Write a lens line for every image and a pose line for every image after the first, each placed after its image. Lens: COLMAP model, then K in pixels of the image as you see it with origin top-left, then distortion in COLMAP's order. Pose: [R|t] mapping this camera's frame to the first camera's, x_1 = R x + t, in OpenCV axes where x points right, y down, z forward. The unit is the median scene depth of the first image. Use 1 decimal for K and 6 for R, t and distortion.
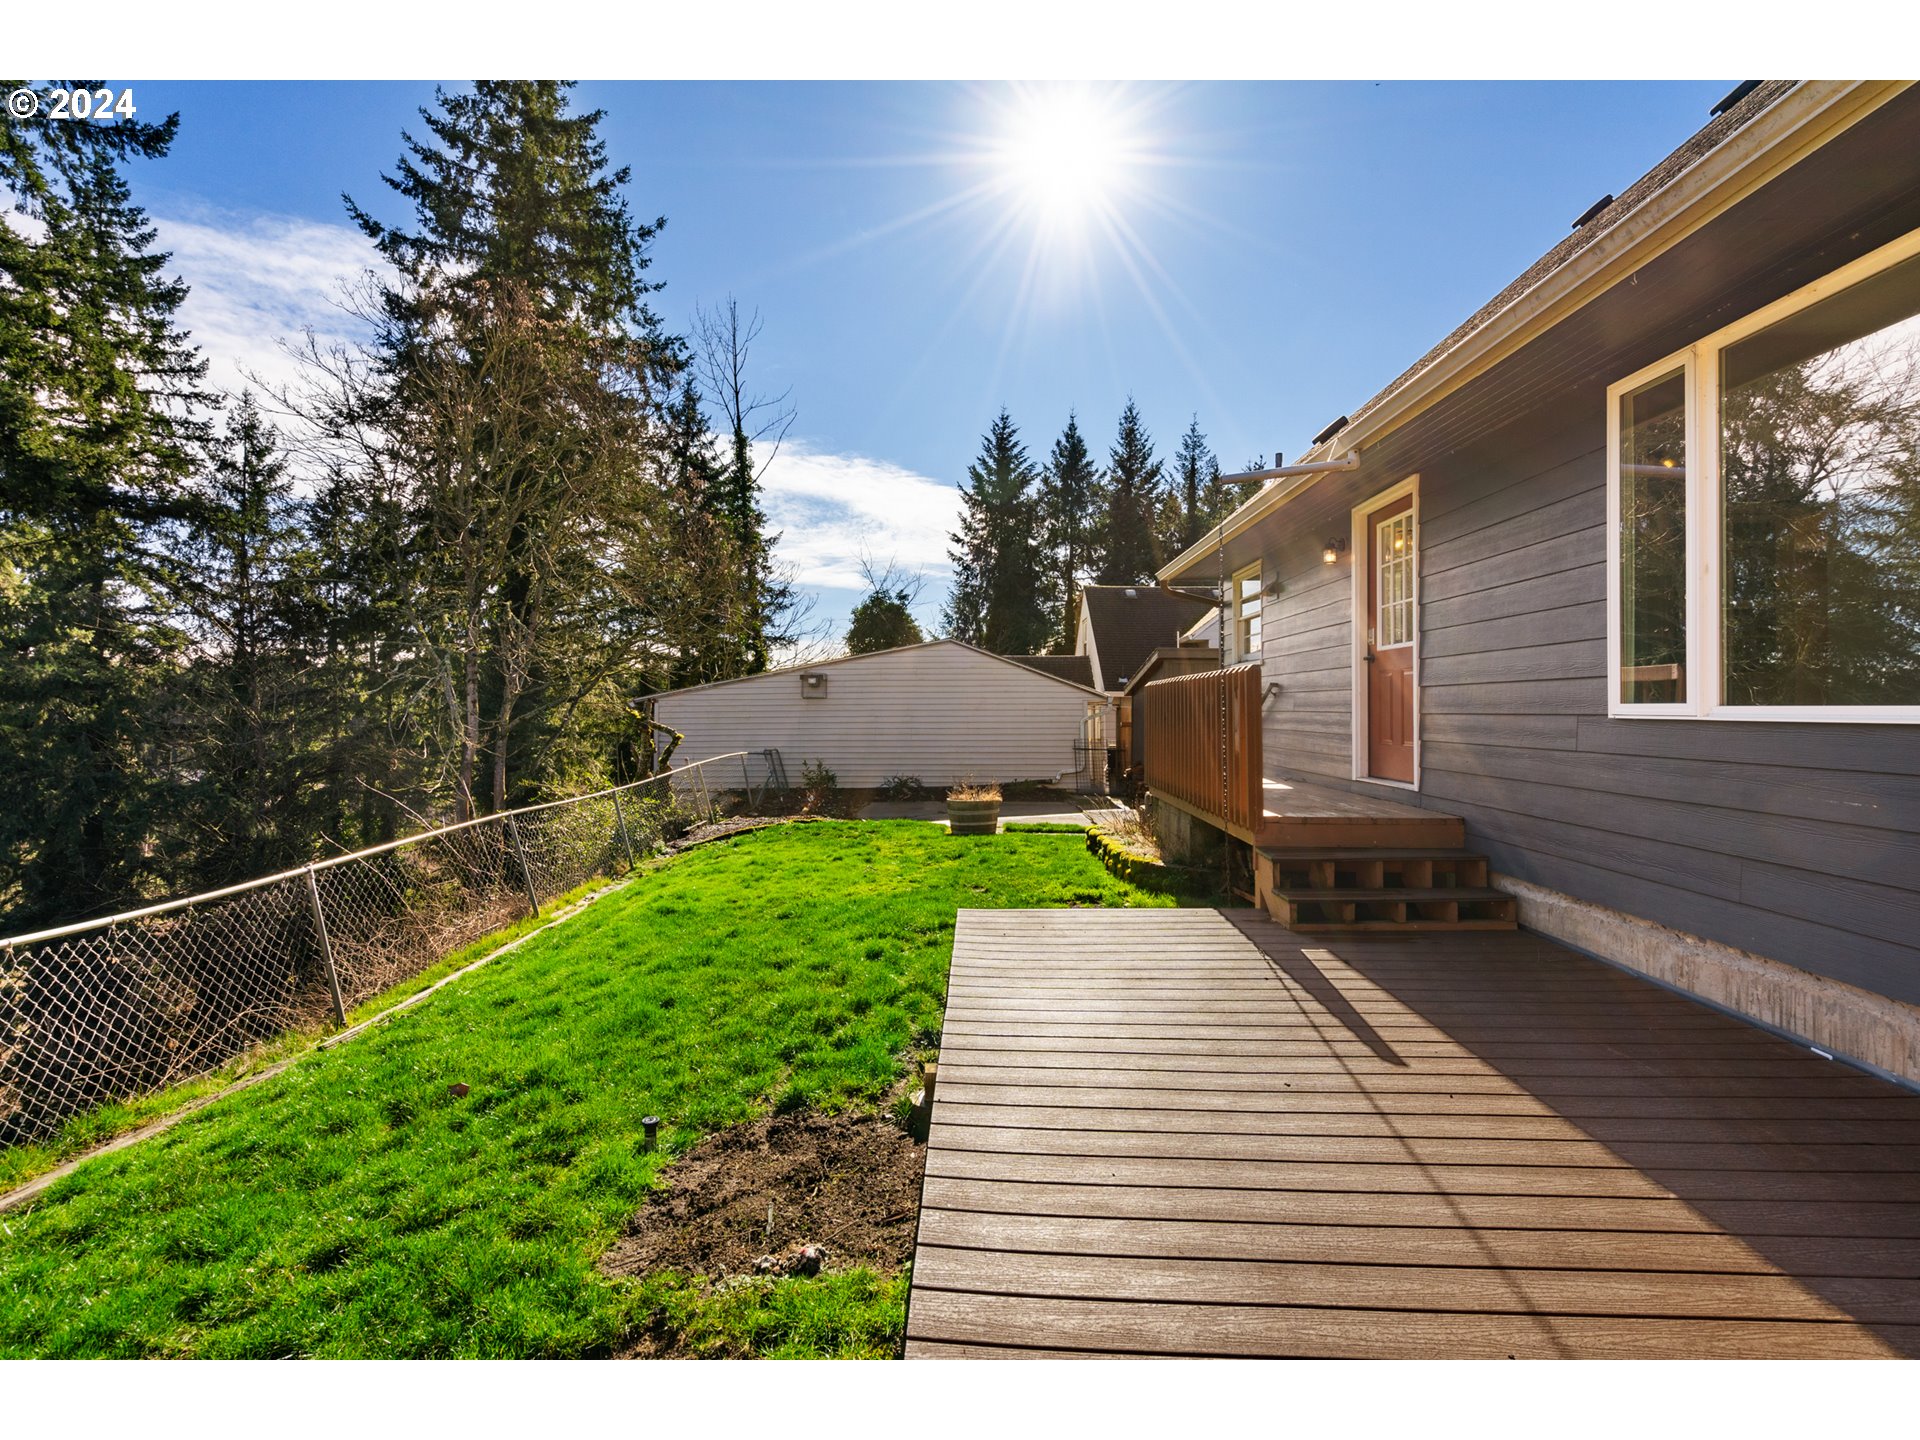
lens RADIAL K [[870.9, 0, 934.0], [0, 870.9, 702.1], [0, 0, 1]] dist [-0.003501, 0.000377]
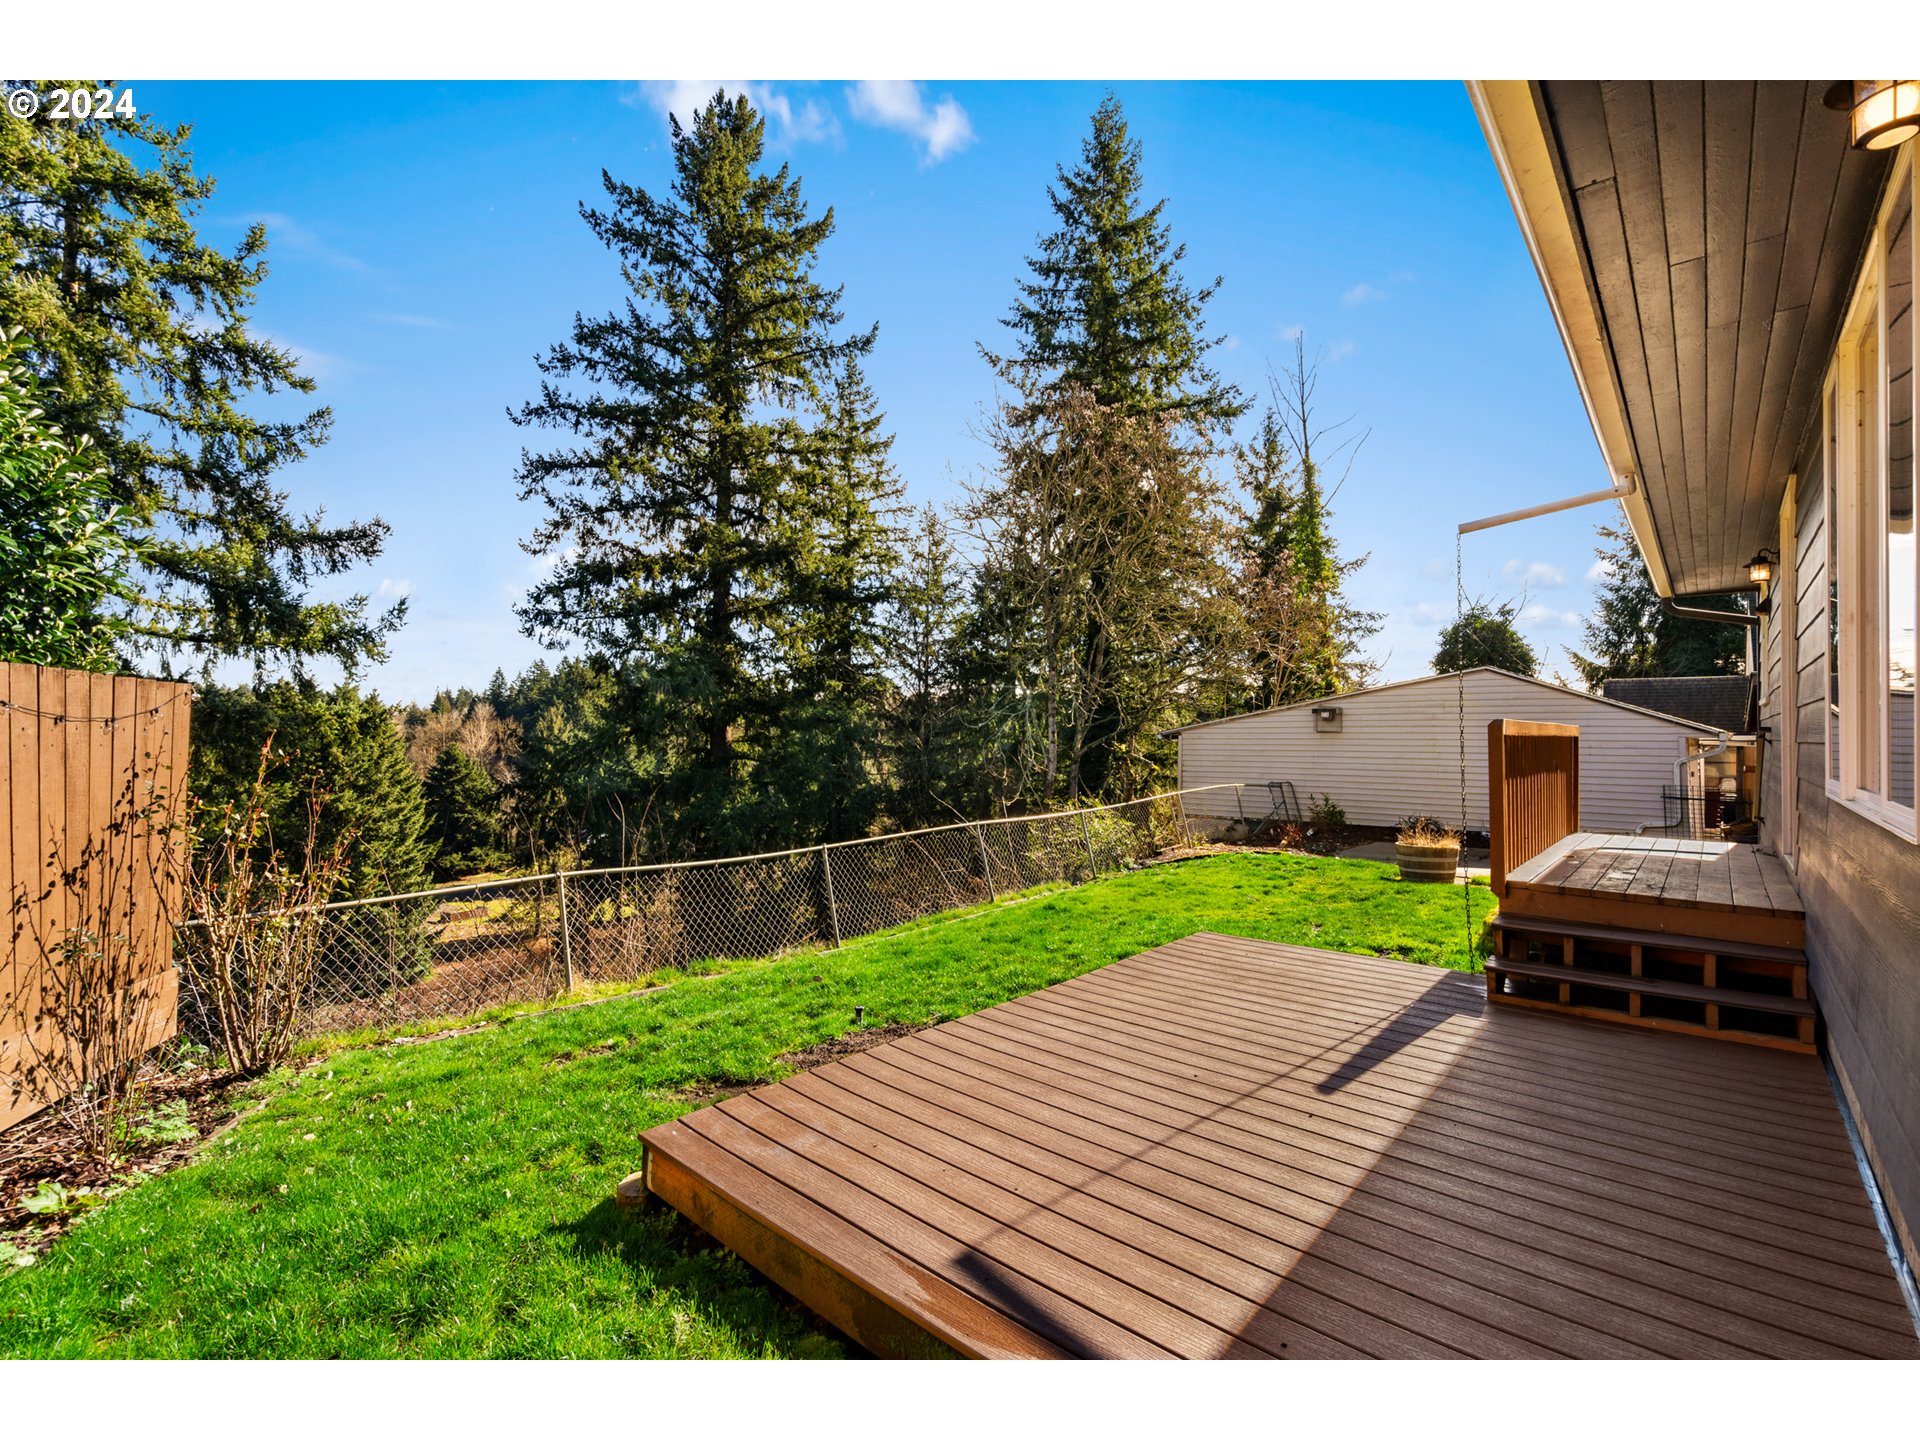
lens RADIAL K [[870.9, 0, 959.2], [0, 870.9, 717.7], [0, 0, 1]] dist [-0.003501, 0.000377]
pose [[0.777006, -0.003393, -0.629484, 0.113183], [-0.002870, 0.999956, -0.008933, -0.007747], [0.629486, 0.008747, 0.776962, -0.023545]]
